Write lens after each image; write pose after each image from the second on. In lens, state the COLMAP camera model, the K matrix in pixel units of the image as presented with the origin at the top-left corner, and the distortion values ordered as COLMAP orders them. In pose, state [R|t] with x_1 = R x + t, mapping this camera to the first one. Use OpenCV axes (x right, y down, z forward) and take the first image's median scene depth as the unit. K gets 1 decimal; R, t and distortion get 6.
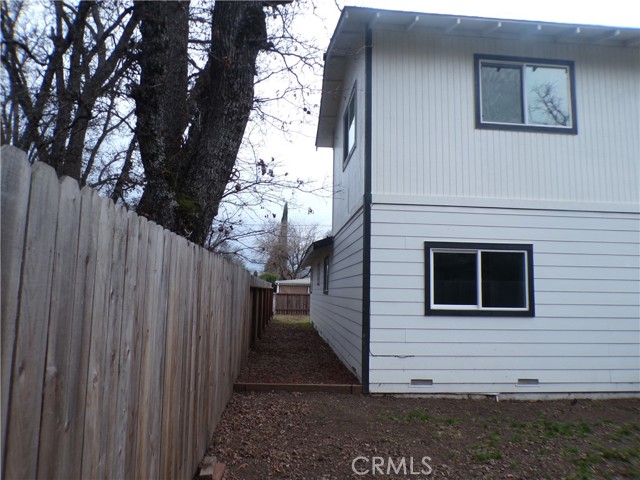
lens RADIAL K [[437.7, 0, 320.0], [0, 437.7, 240.0], [0, 0, 1]] dist [-0.038526, 0.007849]
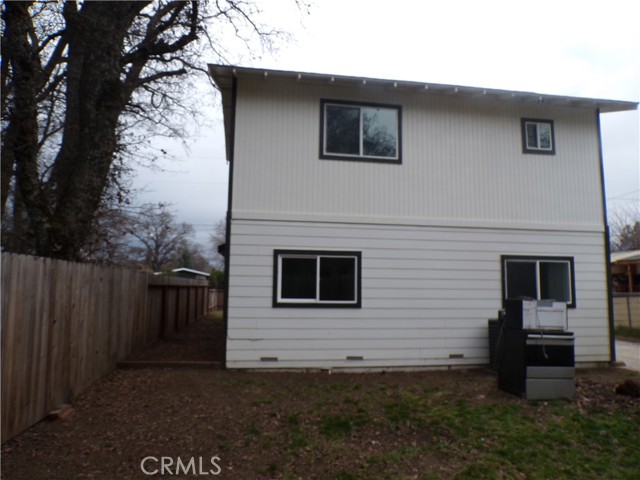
lens RADIAL K [[437.7, 0, 320.0], [0, 437.7, 240.0], [0, 0, 1]] dist [-0.038526, 0.007849]
pose [[0.997032, 0.002449, 0.076949, 0.275522], [-0.003227, 0.999945, 0.009998, -0.036417], [-0.076920, -0.010217, 0.996985, -0.277382]]
